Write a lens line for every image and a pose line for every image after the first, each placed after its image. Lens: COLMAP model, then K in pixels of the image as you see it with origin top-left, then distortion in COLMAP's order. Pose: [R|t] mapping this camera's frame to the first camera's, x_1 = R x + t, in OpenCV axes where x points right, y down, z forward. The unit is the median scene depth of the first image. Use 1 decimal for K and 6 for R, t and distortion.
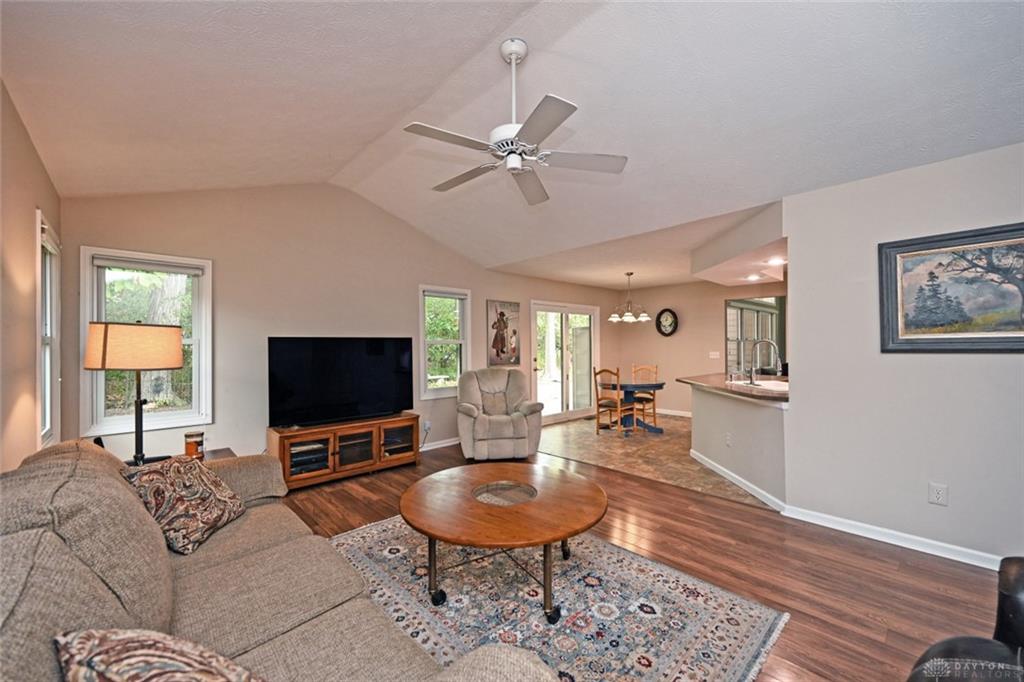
lens RADIAL K [[405.2, 0, 516.6], [0, 405.2, 341.5], [0, 0, 1]] dist [-0.001931, 0.000521]
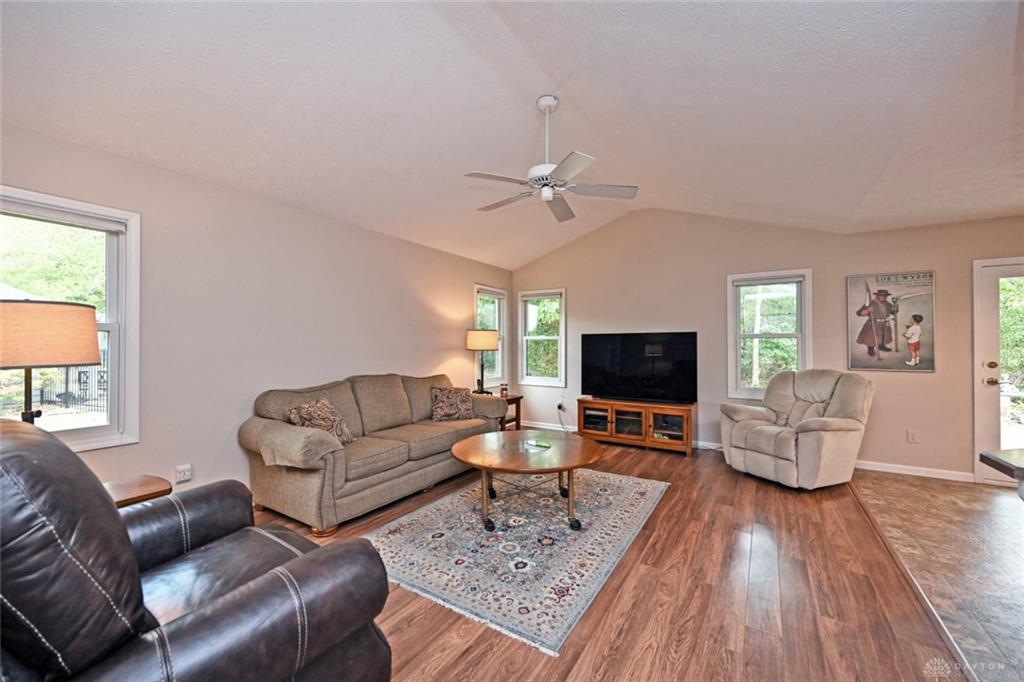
lens RADIAL K [[405.2, 0, 506.7], [0, 405.2, 342.0], [0, 0, 1]] dist [-0.001931, 0.000521]
pose [[0.236517, 0.000277, -0.971627, 0.745853], [0.007776, 0.999967, 0.002178, 0.011540], [0.971596, -0.008071, 0.236507, 0.360990]]
